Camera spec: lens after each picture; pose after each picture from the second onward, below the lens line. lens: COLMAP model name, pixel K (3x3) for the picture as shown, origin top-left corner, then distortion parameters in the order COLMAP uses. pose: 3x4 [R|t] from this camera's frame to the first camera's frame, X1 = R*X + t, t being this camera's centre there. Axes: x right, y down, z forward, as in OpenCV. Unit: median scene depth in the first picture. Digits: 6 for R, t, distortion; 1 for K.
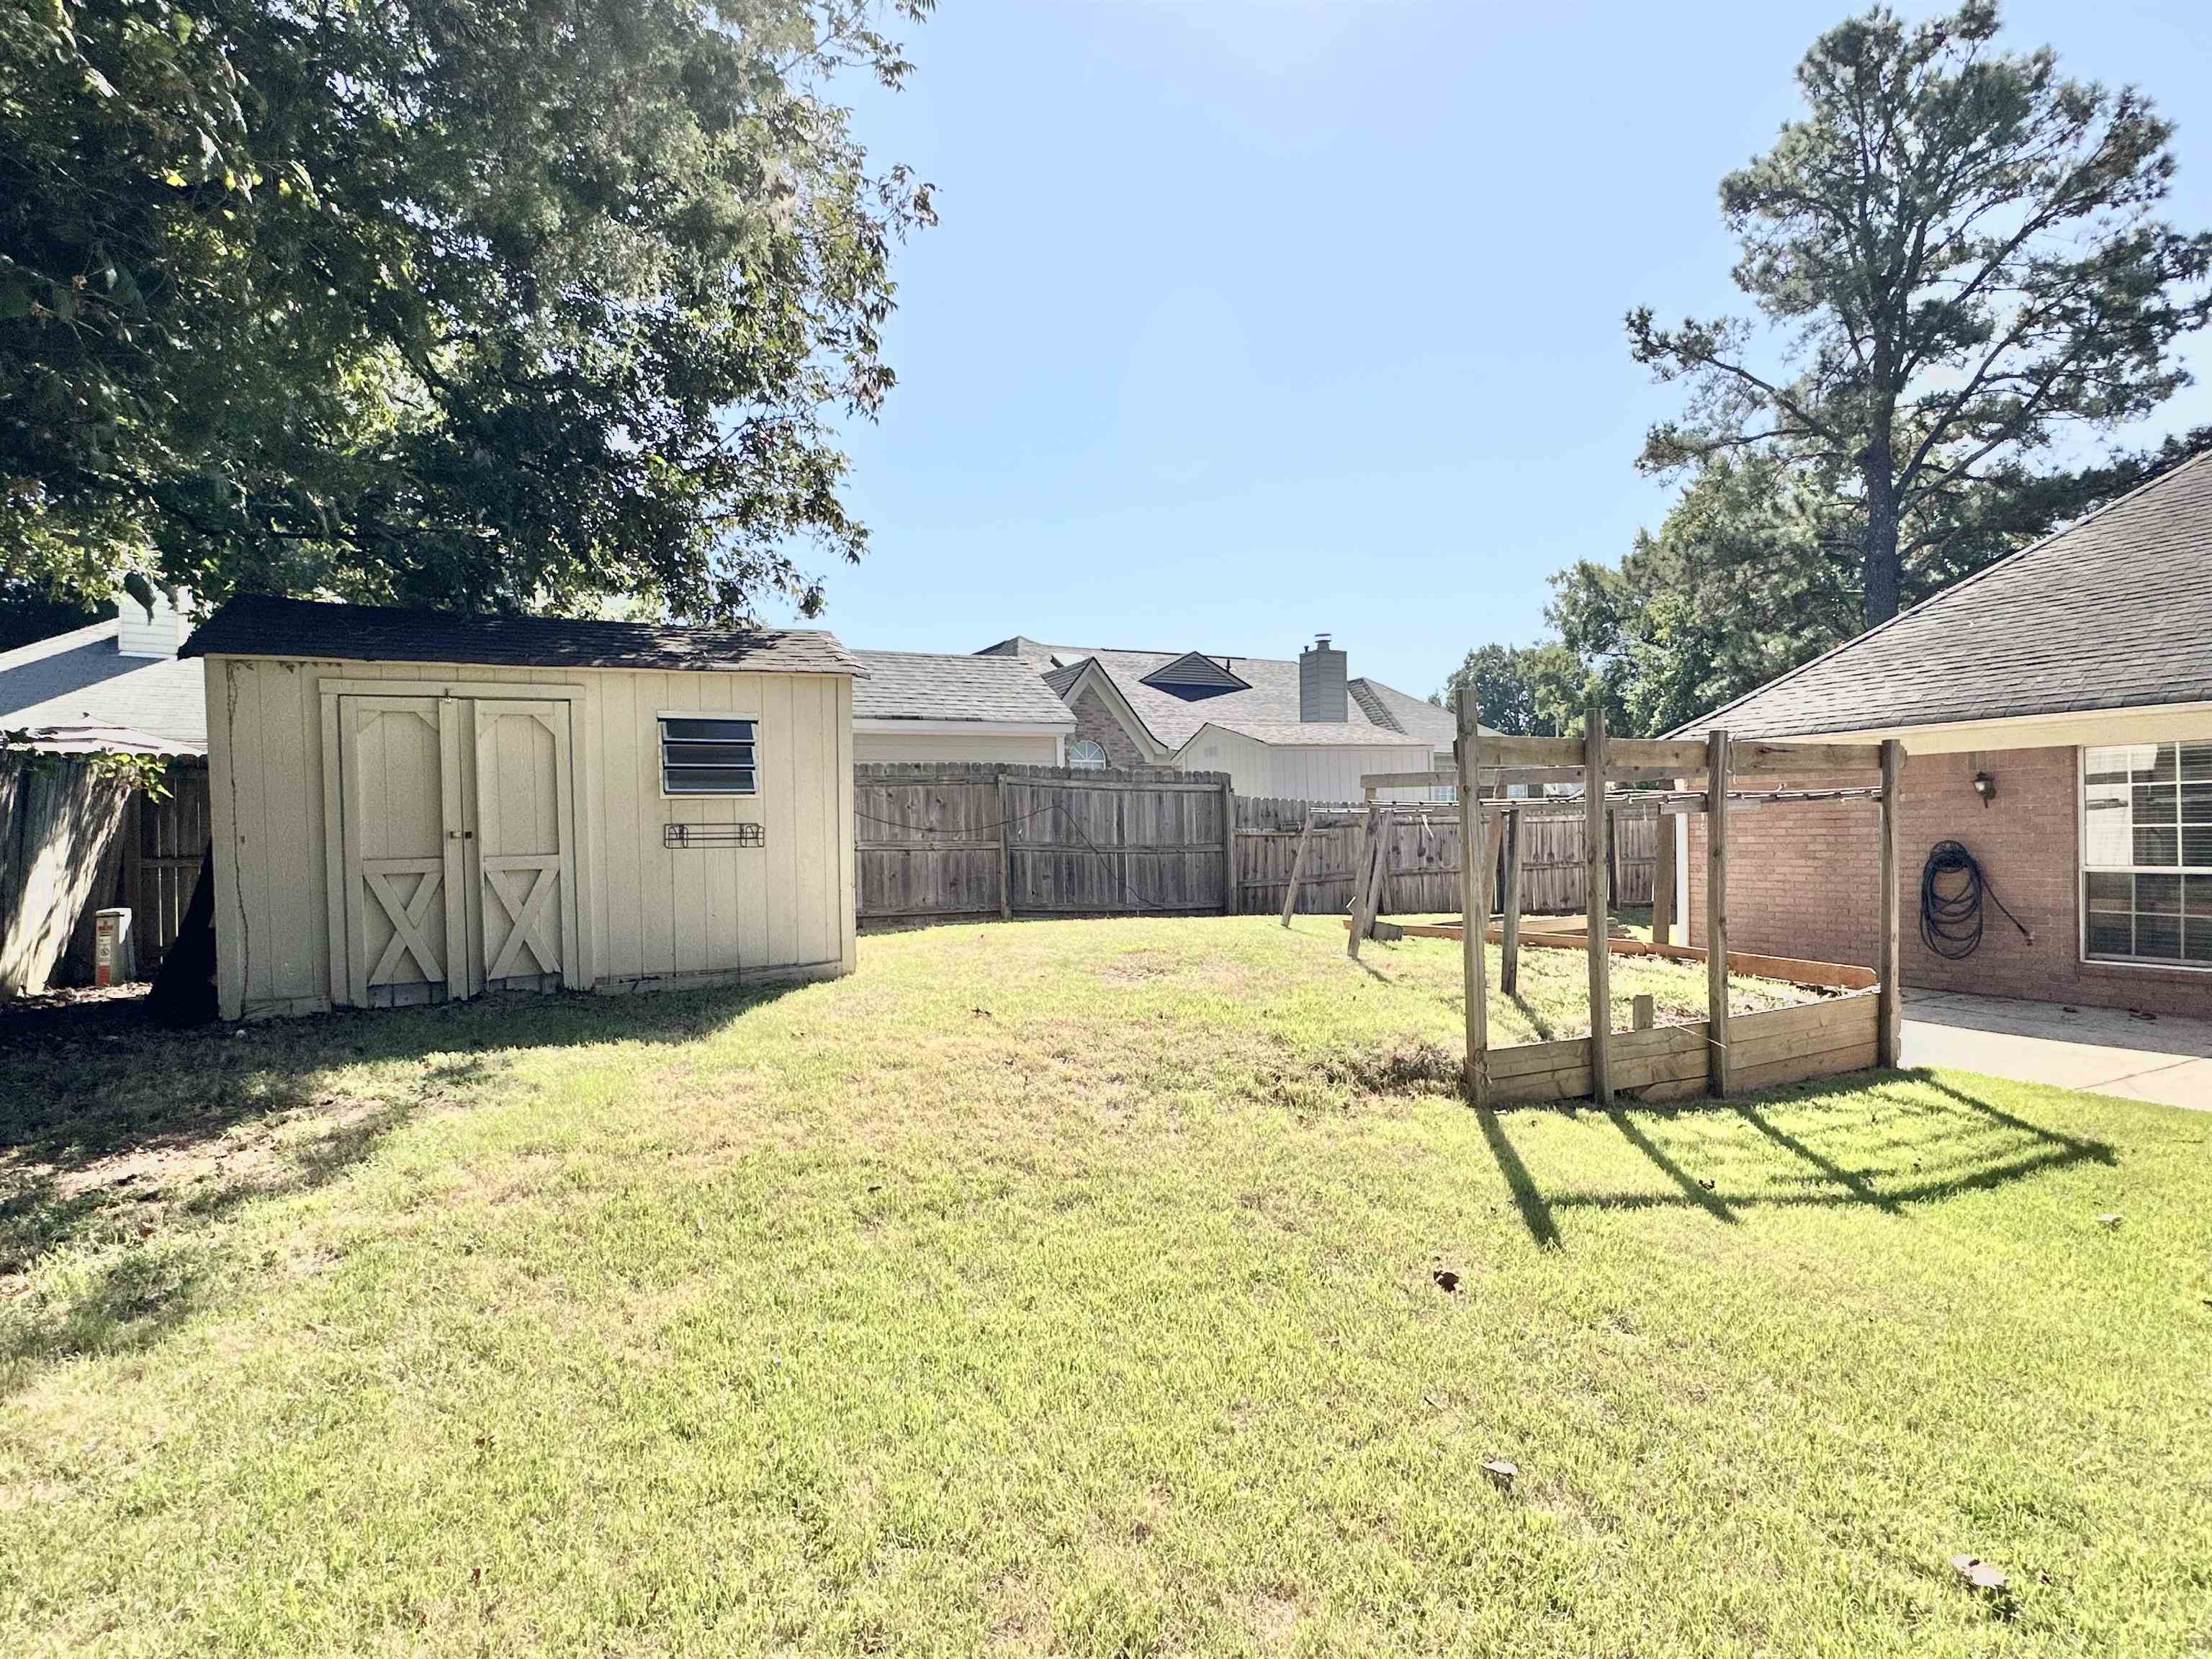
lens RADIAL K [[1160.8, 0, 1097.6], [0, 1160.8, 835.0], [0, 0, 1]] dist [0.001771, -0.000517]
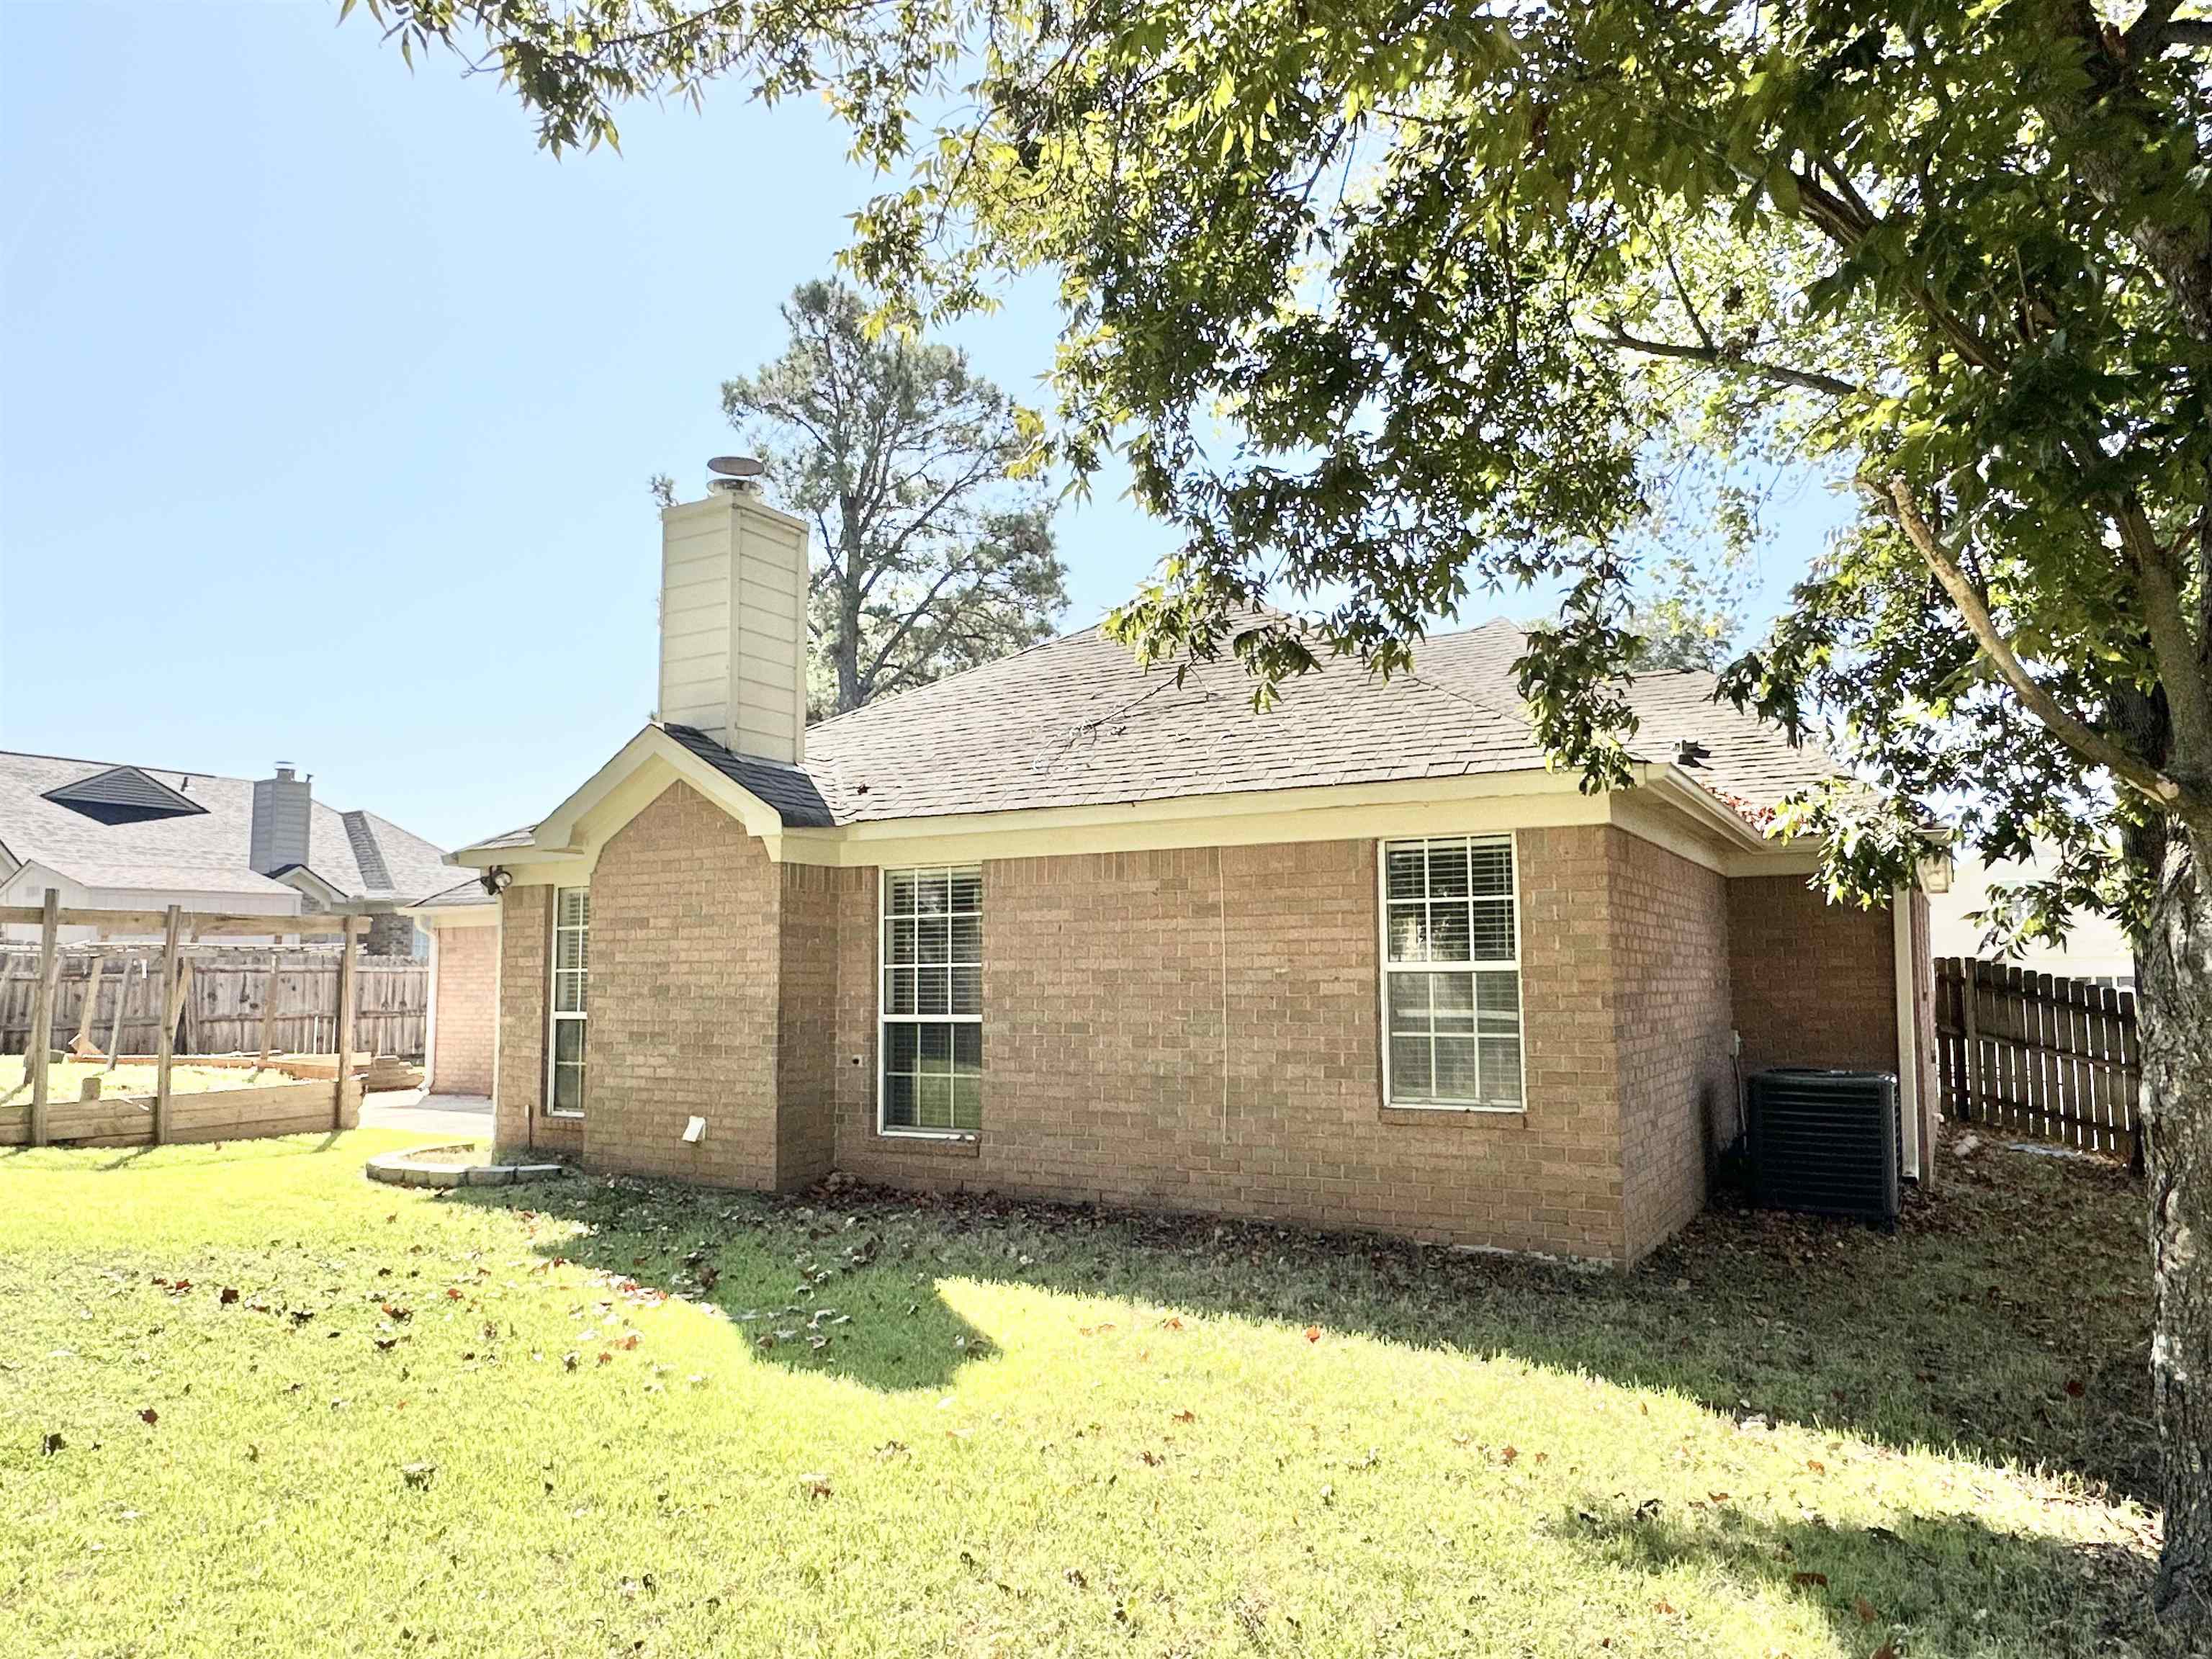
lens RADIAL K [[1492.9, 0, 1099.5], [0, 1492.9, 839.5], [0, 0, 1]] dist [-0.021592, 0.000793]
pose [[0.842328, 0.065175, 0.535011, 0.121000], [-0.007886, 0.994046, -0.108679, 0.006654], [-0.538908, 0.087324, 0.837826, -0.310628]]
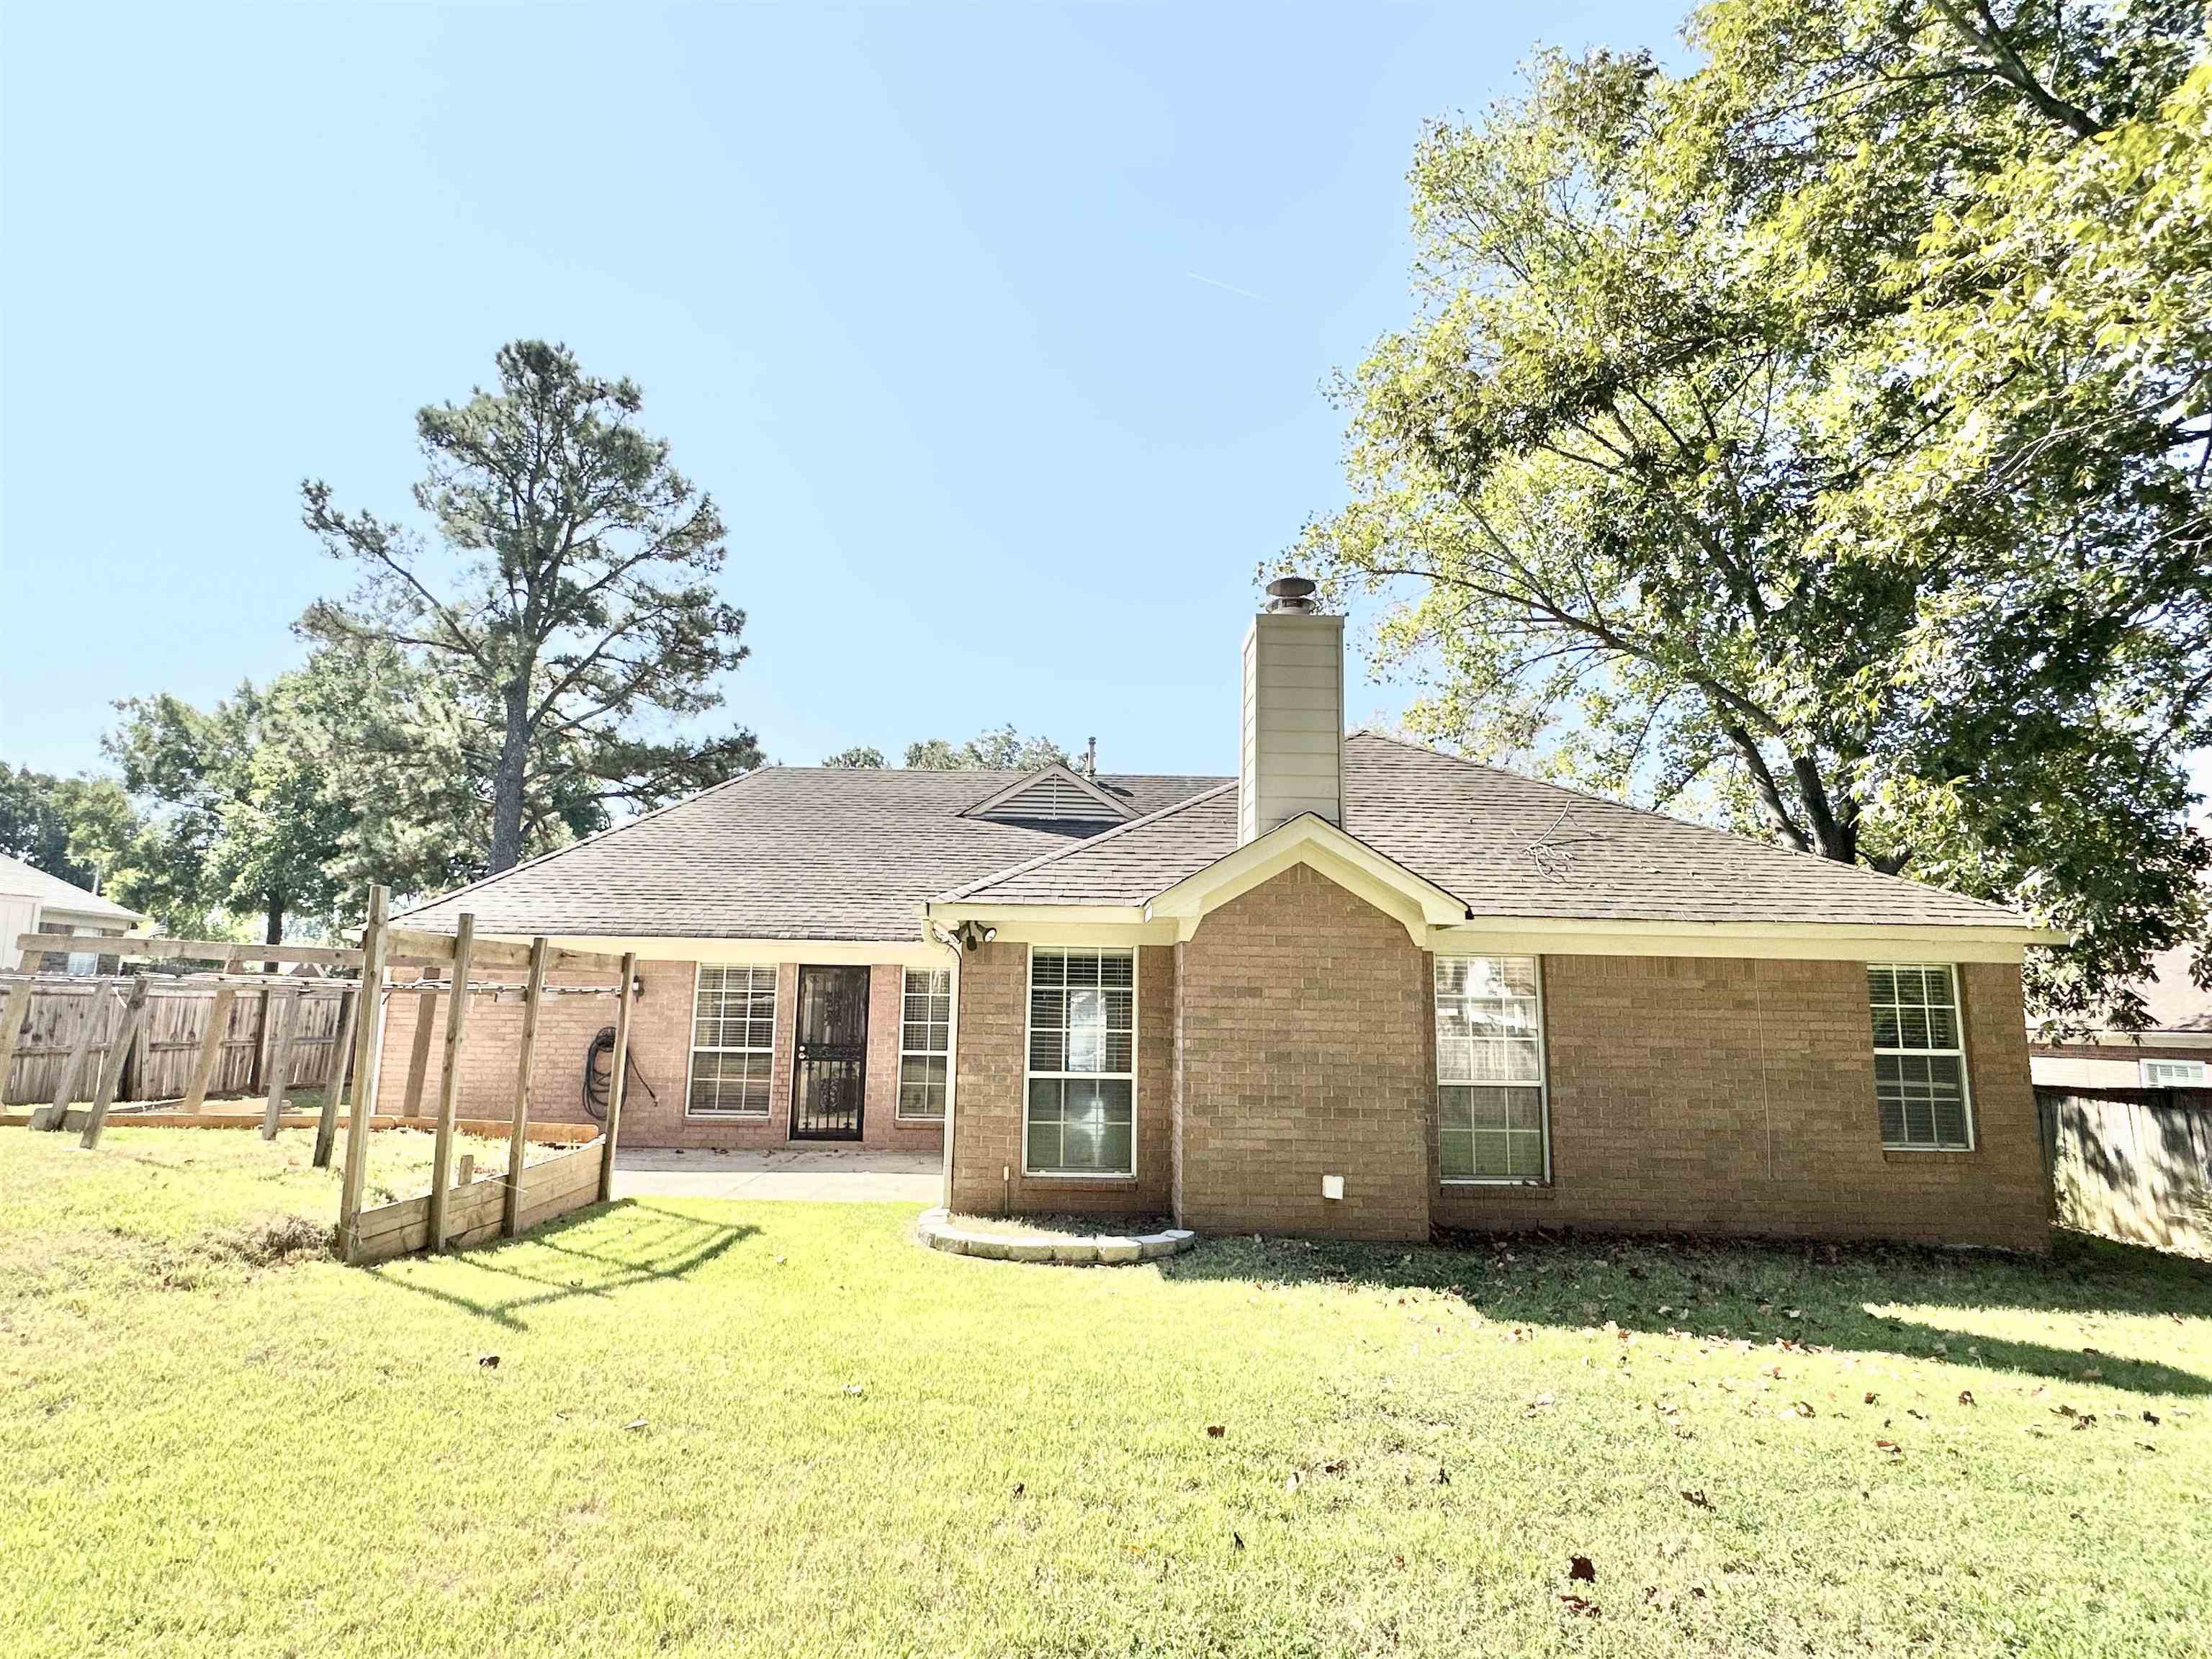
lens RADIAL K [[1160.8, 0, 1100.8], [0, 1160.8, 838.3], [0, 0, 1]] dist [0.001771, -0.000517]
pose [[0.438462, 0.161556, 0.884110, -0.079903], [-0.025613, 0.985558, -0.167391, 0.000111], [-0.898385, 0.050750, 0.436268, -0.027379]]
